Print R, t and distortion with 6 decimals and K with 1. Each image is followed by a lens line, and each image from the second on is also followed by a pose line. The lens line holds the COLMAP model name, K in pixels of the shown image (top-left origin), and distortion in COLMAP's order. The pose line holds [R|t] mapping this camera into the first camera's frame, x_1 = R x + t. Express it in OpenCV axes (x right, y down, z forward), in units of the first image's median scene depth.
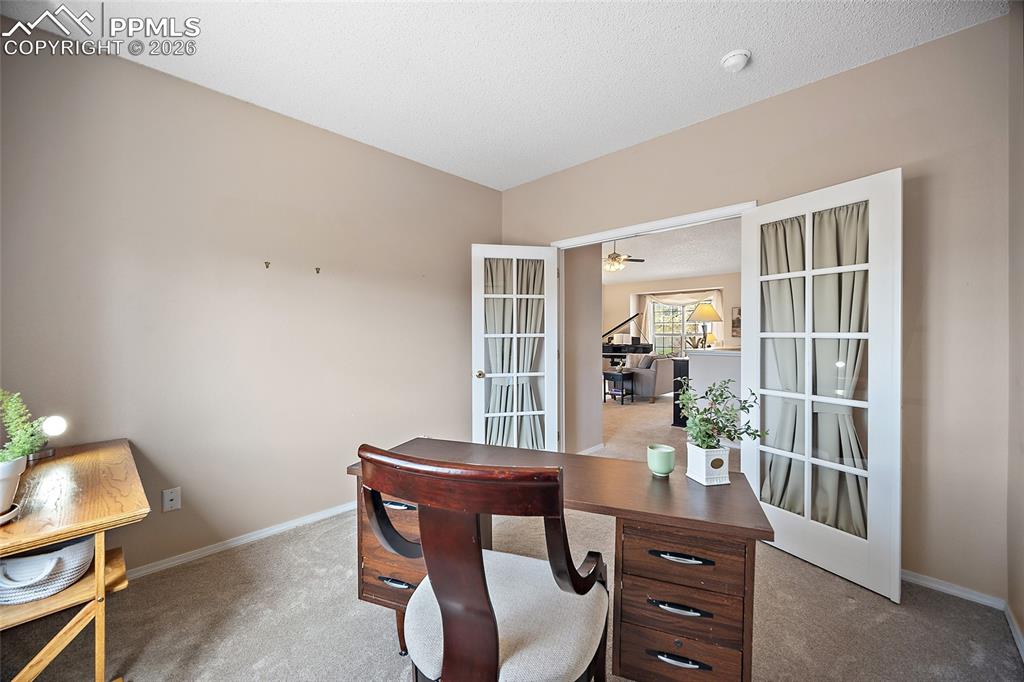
lens RADIAL K [[402.6, 0, 512.7], [0, 402.6, 333.9], [0, 0, 1]] dist [-0.012695, 0.003469]
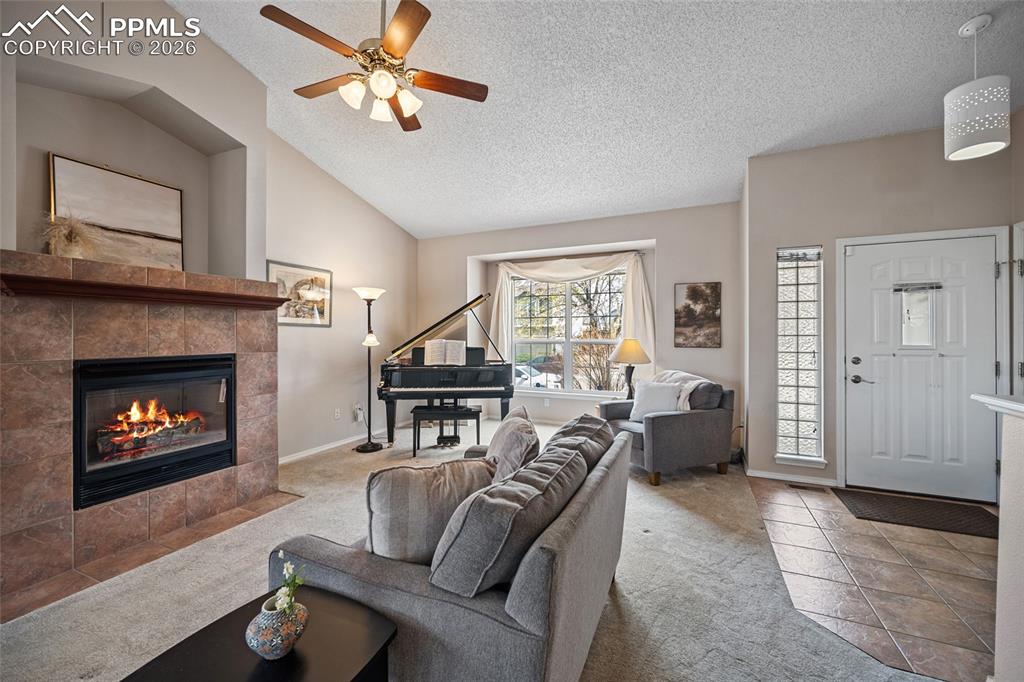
lens RADIAL K [[402.6, 0, 512.7], [0, 402.6, 333.9], [0, 0, 1]] dist [-0.012695, 0.003469]
pose [[0.939348, 0.001019, 0.342964, 0.189522], [0.000430, 0.999991, -0.004148, -0.005245], [-0.342965, 0.004044, 0.939339, 0.562839]]
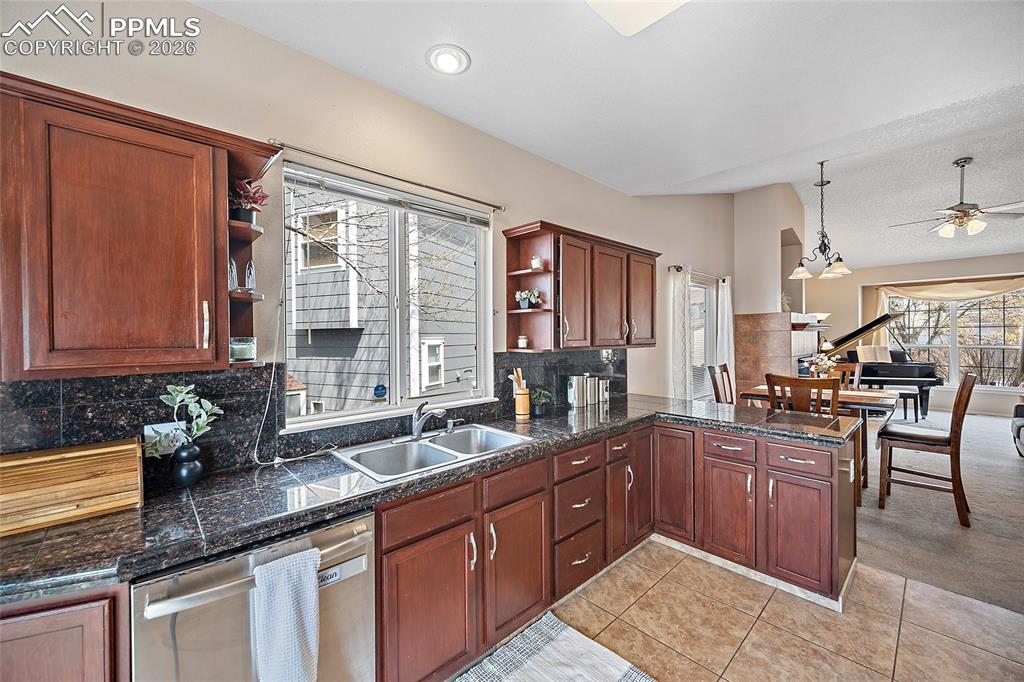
lens RADIAL K [[402.6, 0, 512.7], [0, 402.6, 333.9], [0, 0, 1]] dist [-0.012695, 0.003469]
pose [[0.998905, -0.005636, -0.046443, -0.268018], [0.005338, 0.999964, -0.006546, -0.018097], [0.046478, 0.006291, 0.998899, 0.333137]]
